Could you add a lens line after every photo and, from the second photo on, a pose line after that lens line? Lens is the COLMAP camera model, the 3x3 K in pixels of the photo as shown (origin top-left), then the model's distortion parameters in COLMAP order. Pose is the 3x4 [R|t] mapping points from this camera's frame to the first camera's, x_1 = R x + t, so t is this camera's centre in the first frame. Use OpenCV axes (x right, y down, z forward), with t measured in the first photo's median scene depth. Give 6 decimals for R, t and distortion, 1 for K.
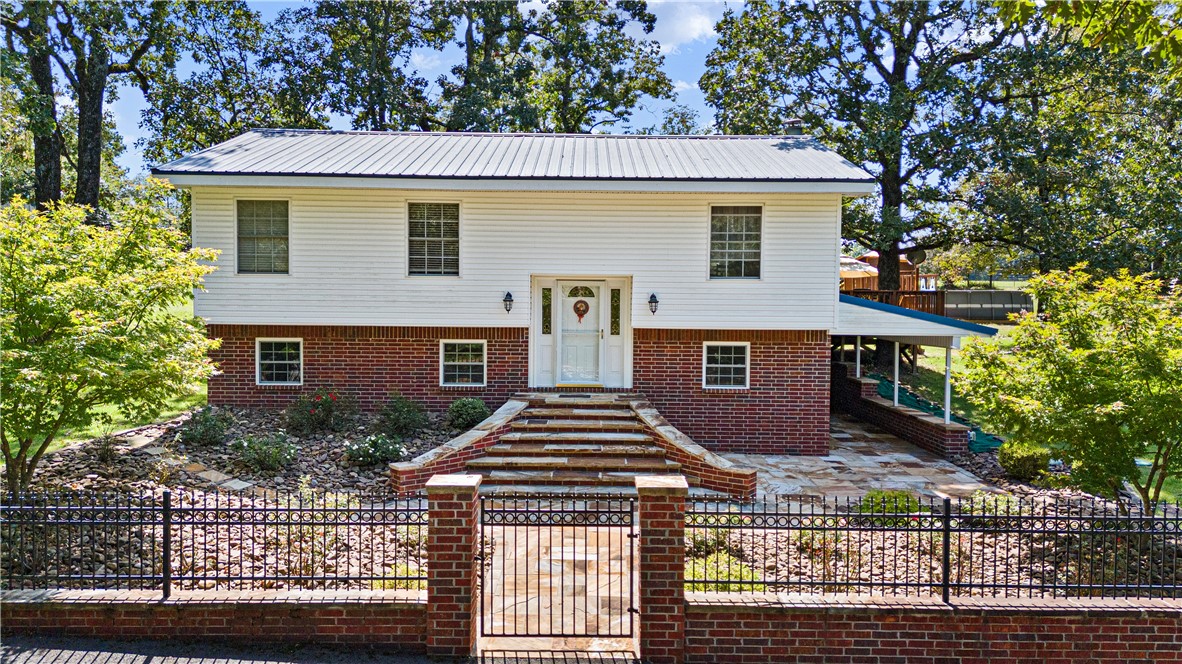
lens RADIAL K [[849.9, 0, 591.0], [0, 849.9, 332.0], [0, 0, 1]] dist [0.001321, -0.000387]
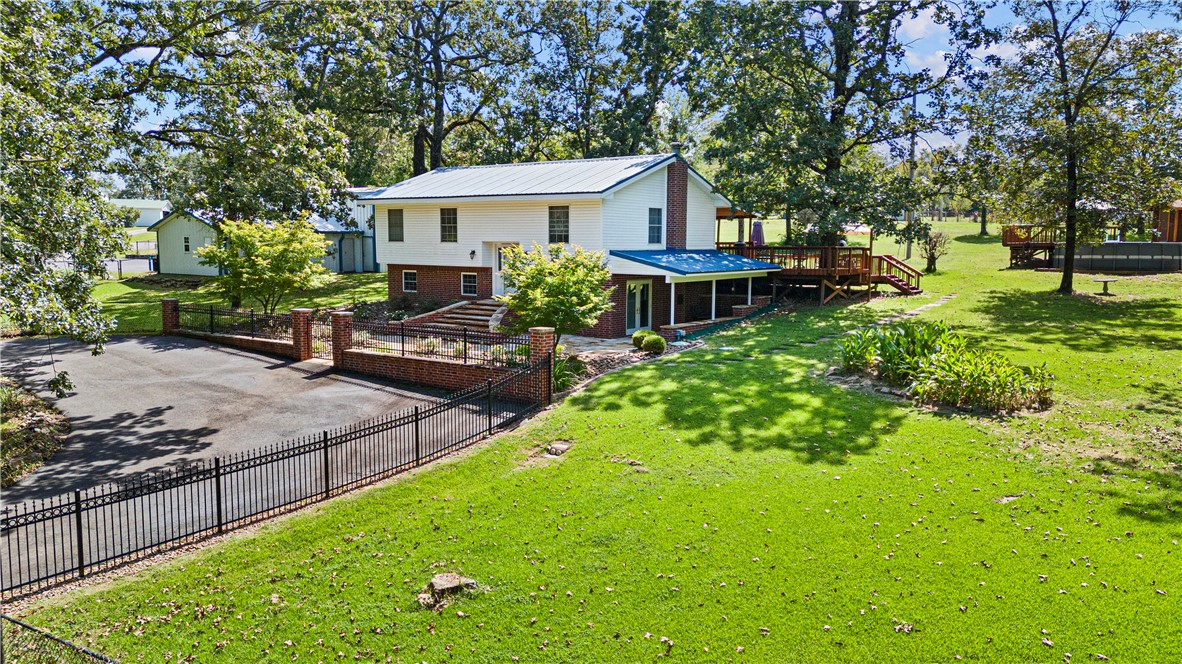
lens RADIAL K [[849.9, 0, 591.0], [0, 849.9, 332.0], [0, 0, 1]] dist [0.001321, -0.000387]
pose [[0.807342, 0.058379, -0.587189, 1.373805], [-0.020572, 0.997274, 0.070866, -0.000124], [0.589725, -0.045133, 0.806342, -0.526045]]
